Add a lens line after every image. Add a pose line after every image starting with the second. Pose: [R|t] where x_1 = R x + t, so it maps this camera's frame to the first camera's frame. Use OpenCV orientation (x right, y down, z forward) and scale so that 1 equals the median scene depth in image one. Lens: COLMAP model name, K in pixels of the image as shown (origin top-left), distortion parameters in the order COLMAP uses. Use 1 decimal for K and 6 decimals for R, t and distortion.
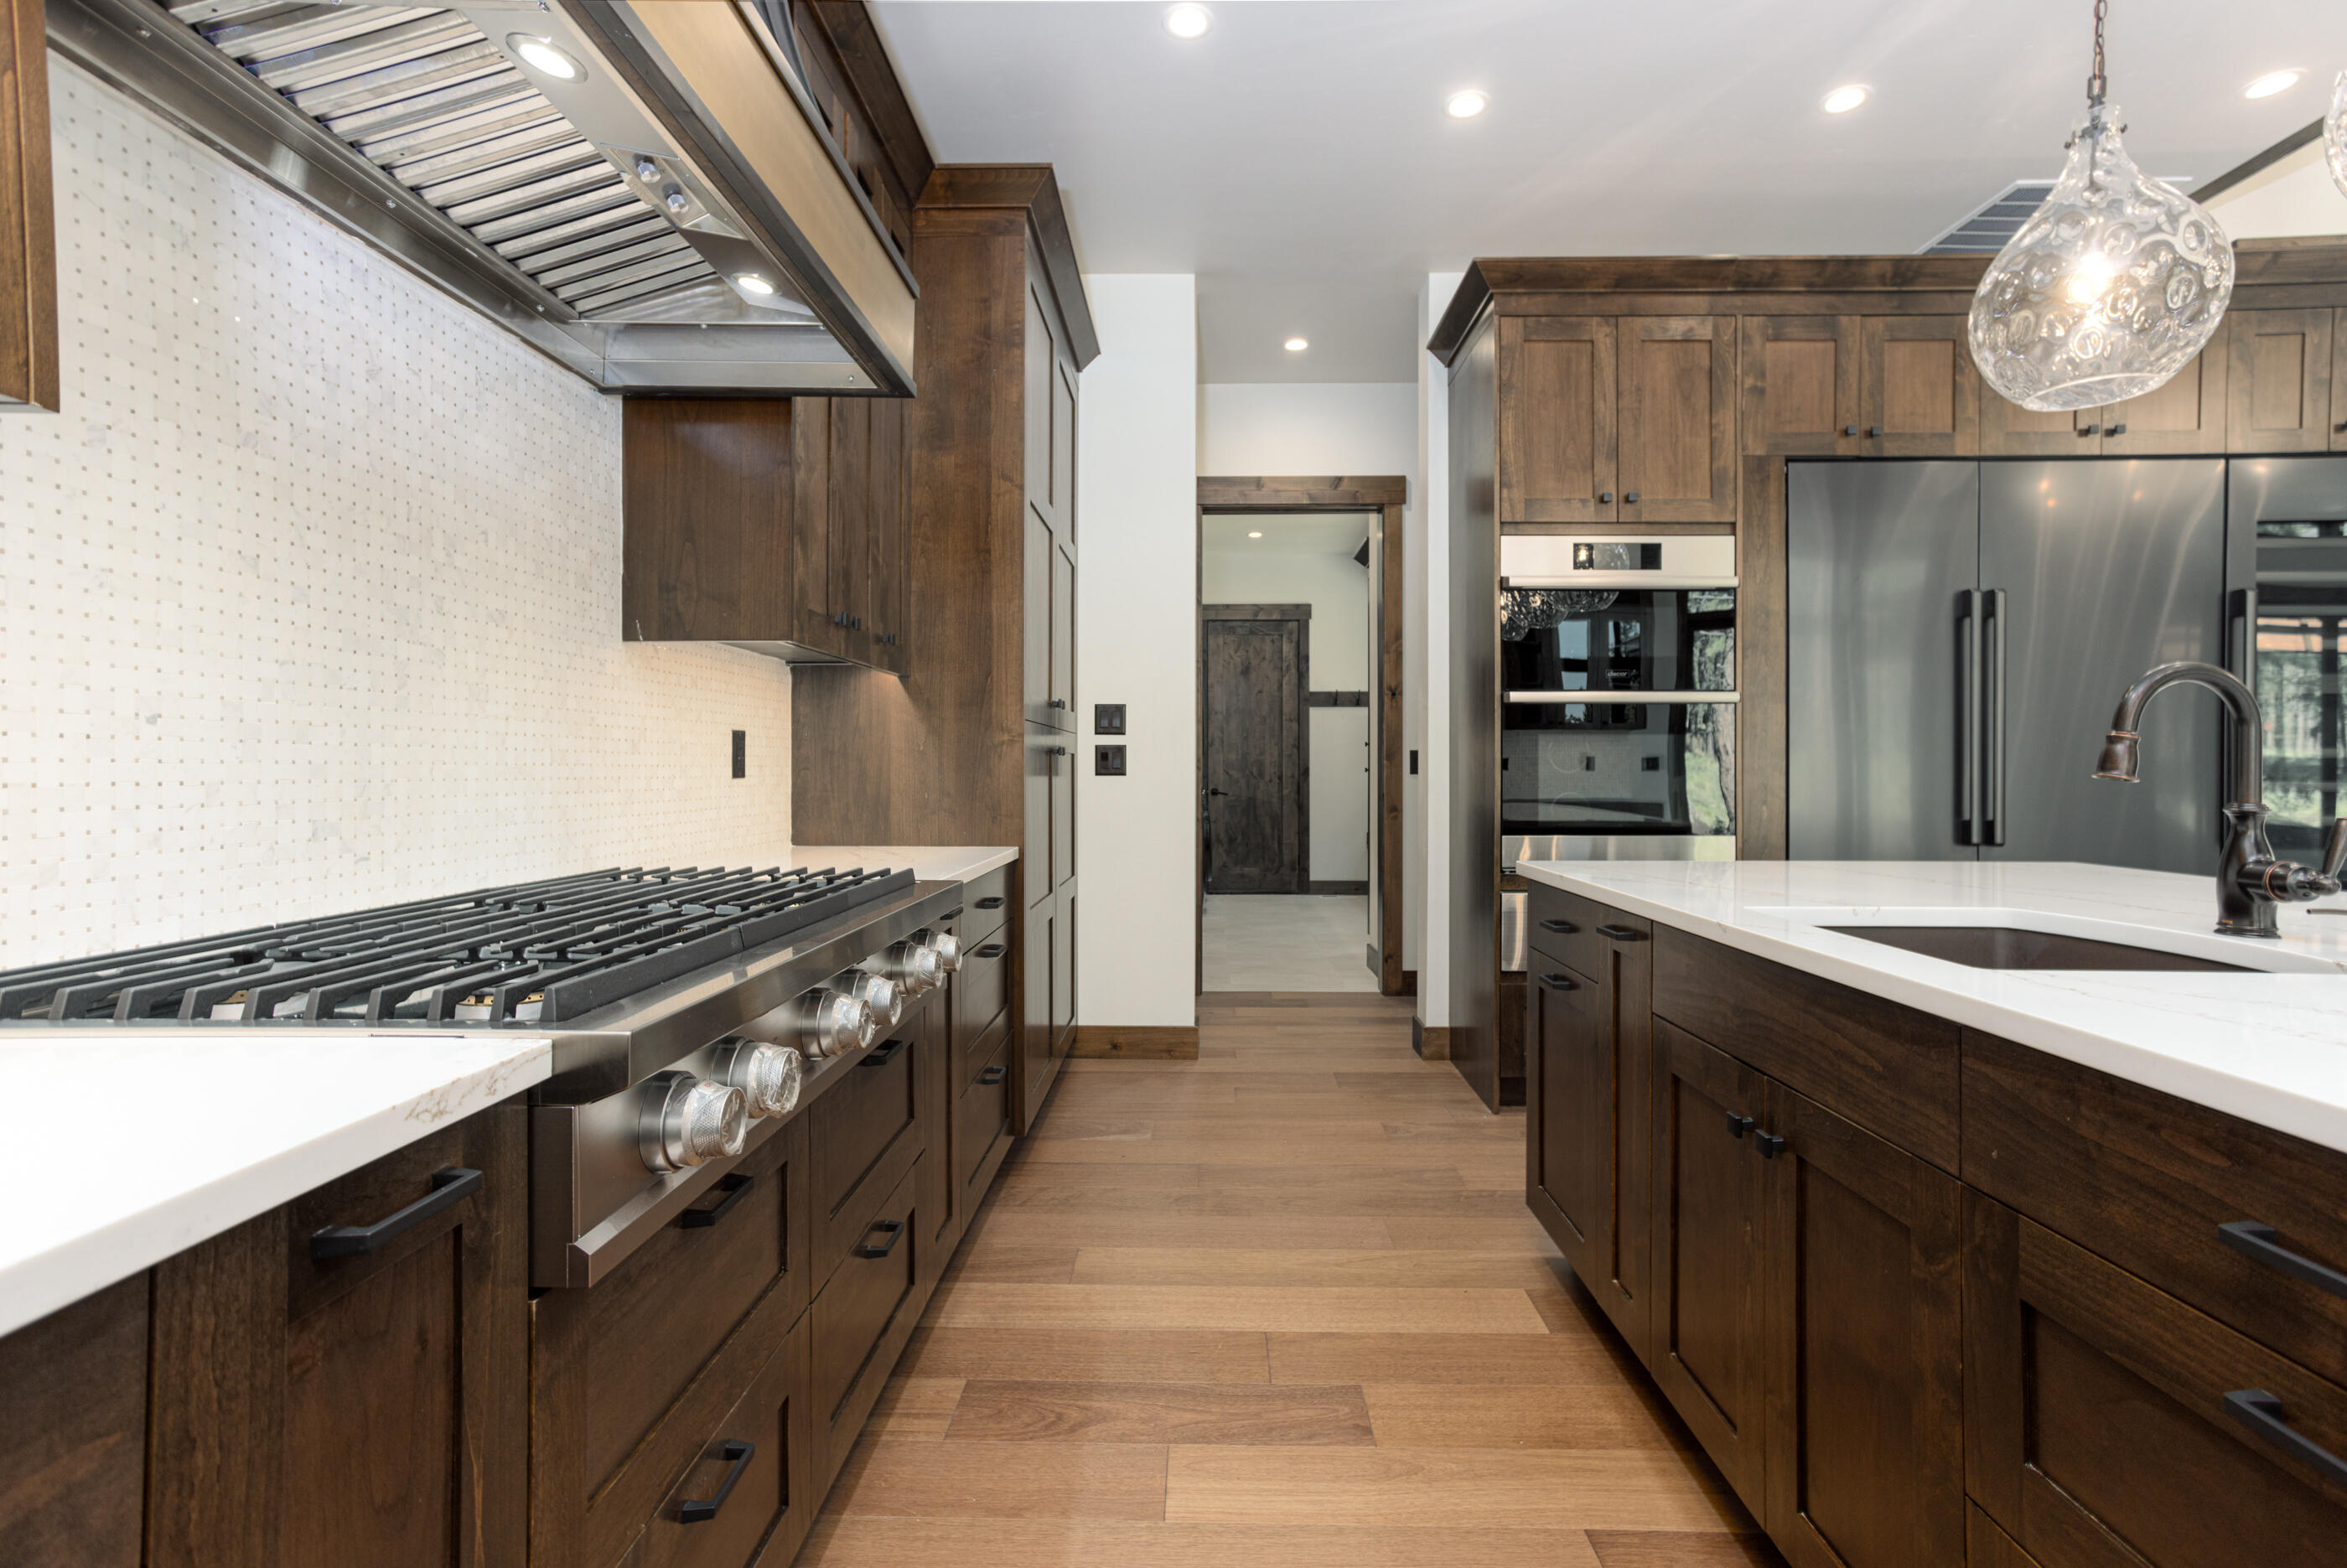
lens RADIAL K [[1126.9, 0, 1194.2], [0, 1126.9, 773.7], [0, 0, 1]] dist [-0.019787, 0.025560]
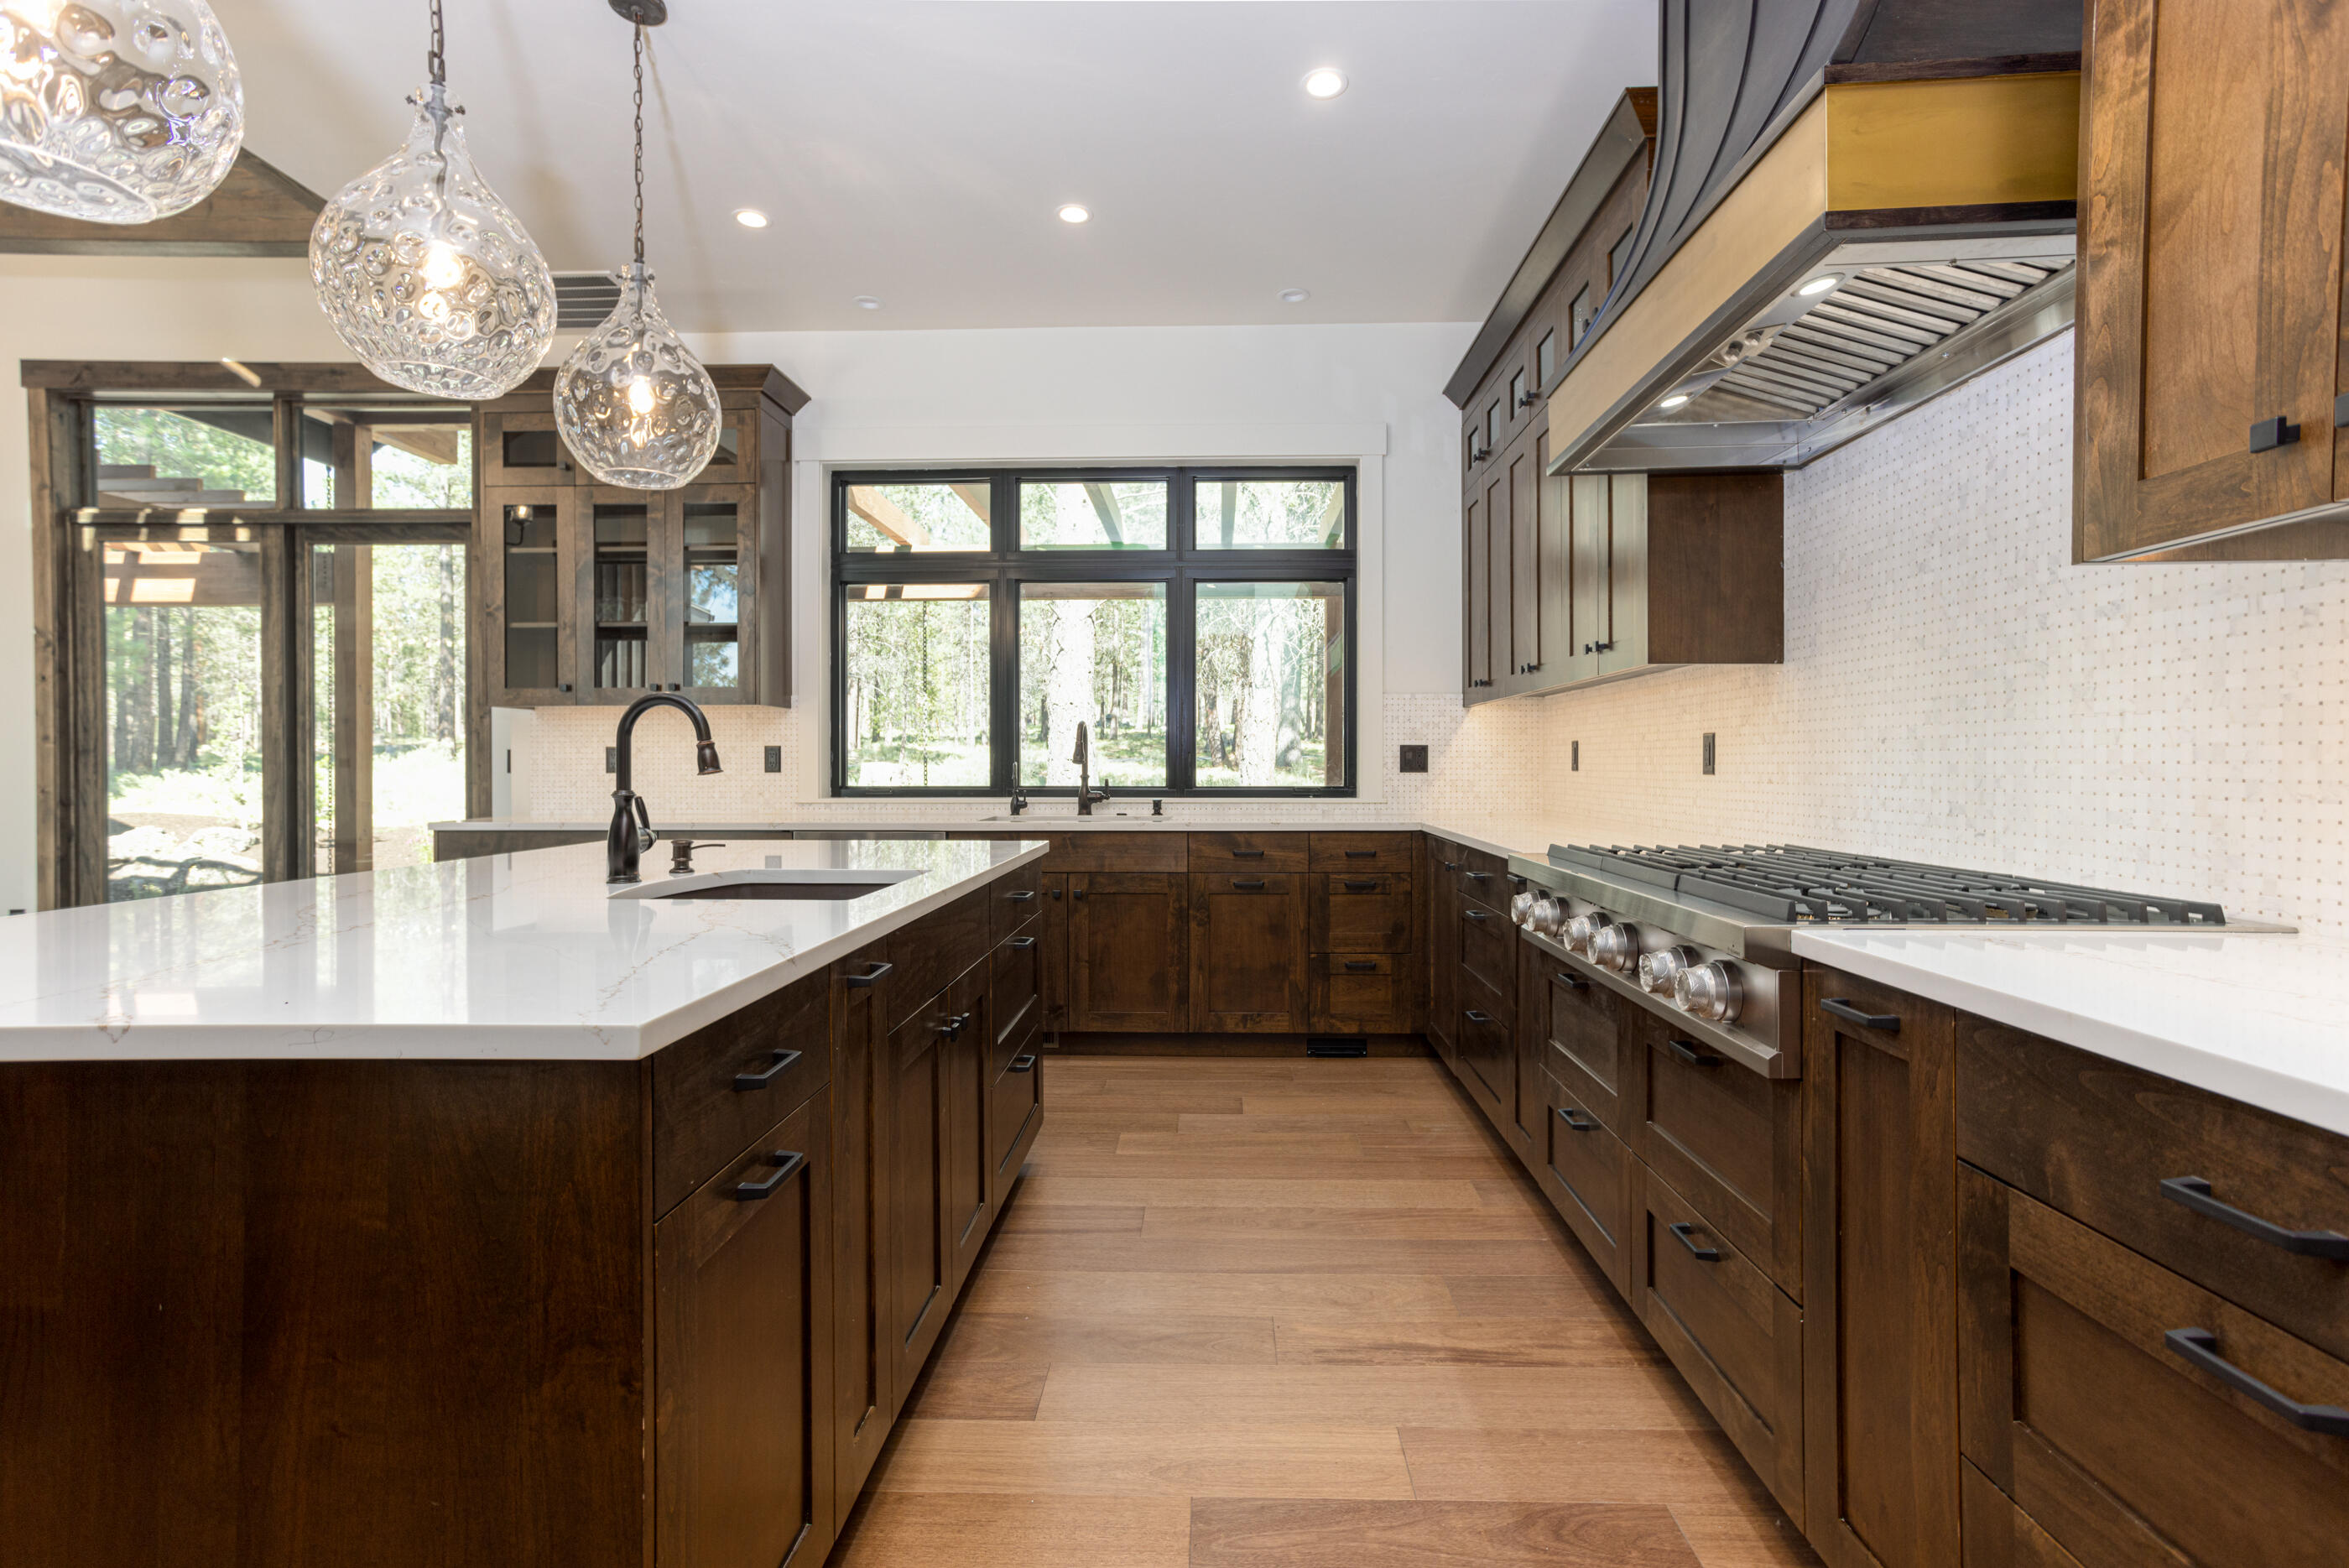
lens RADIAL K [[1128.0, 0, 1181.8], [0, 1128.0, 771.8], [0, 0, 1]] dist [-0.019787, 0.025560]
pose [[-0.999931, -0.002956, 0.011346, 0.171718], [-0.002824, 0.999929, 0.011584, -0.009908], [-0.011379, 0.011552, -0.999869, 2.051454]]
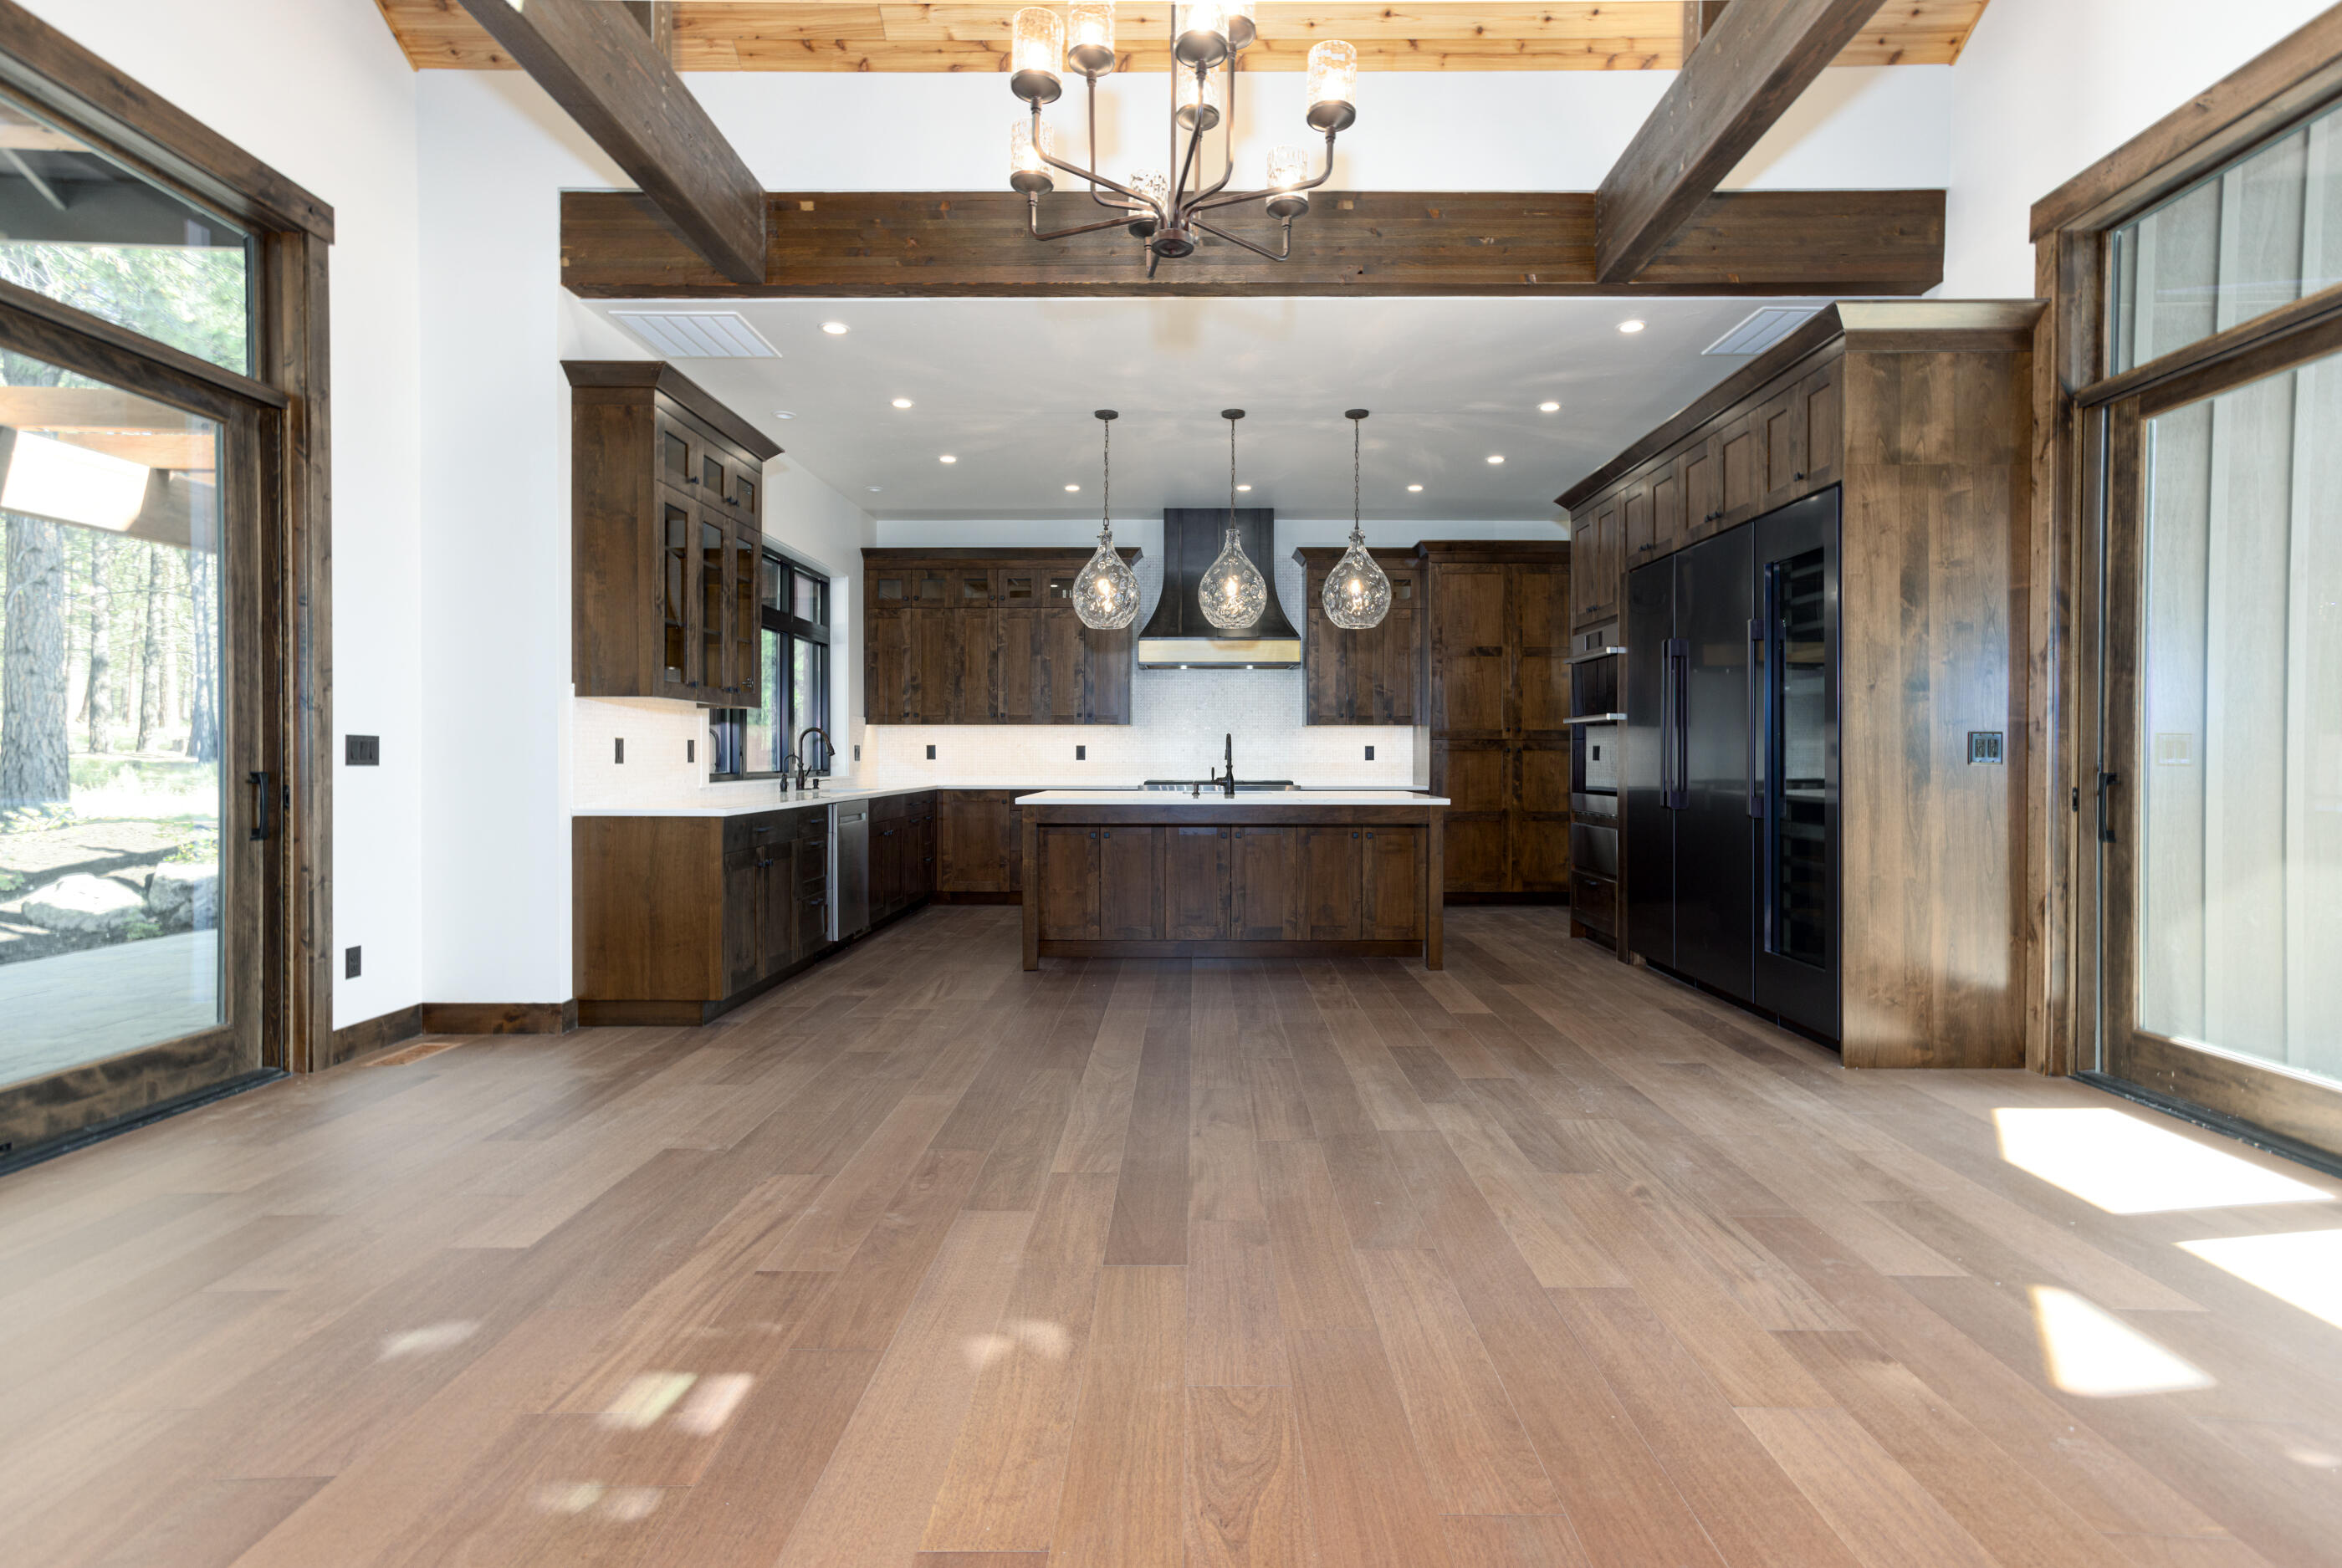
lens RADIAL K [[1124.5, 0, 1176.7], [0, 1124.5, 763.7], [0, 0, 1]] dist [-0.019787, 0.025560]
pose [[0.000279, 0.003023, -0.999995, 4.526260], [-0.008085, 0.999963, 0.003021, 0.011249], [0.999967, 0.008084, 0.000303, 0.672694]]
